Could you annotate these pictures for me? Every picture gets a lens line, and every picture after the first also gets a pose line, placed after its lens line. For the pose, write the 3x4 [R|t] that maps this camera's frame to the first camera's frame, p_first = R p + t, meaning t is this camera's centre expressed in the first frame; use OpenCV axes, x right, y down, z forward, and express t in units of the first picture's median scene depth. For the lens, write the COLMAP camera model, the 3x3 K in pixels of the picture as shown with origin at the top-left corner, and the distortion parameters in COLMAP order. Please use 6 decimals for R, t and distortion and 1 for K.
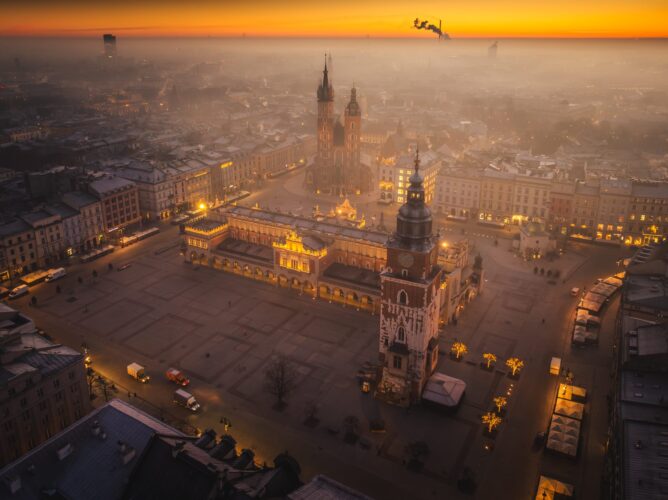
lens RADIAL K [[539.6, 0, 332.0], [0, 539.6, 211.1], [0, 0, 1]] dist [-0.032676, -0.000193]
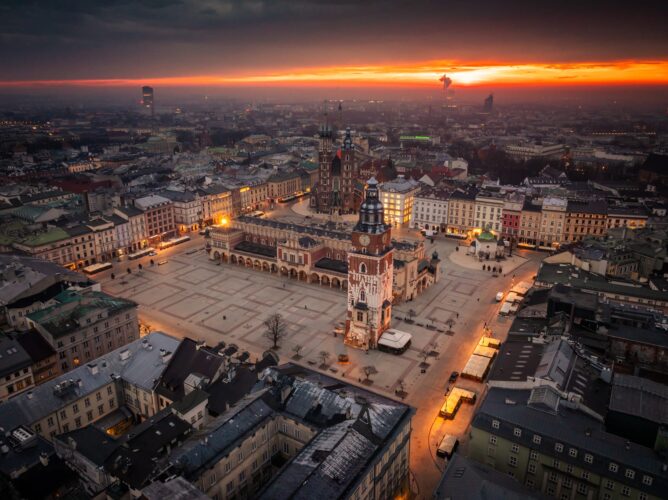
lens RADIAL K [[490.0, 0, 334.0], [0, 490.0, 250.0], [0, 0, 1]] dist [-0.029208, -0.003880]
pose [[0.999655, 0.007679, -0.025113, 0.053826], [-0.007584, 0.999964, 0.003899, 0.066828], [0.025142, -0.003707, 0.999677, -0.161957]]
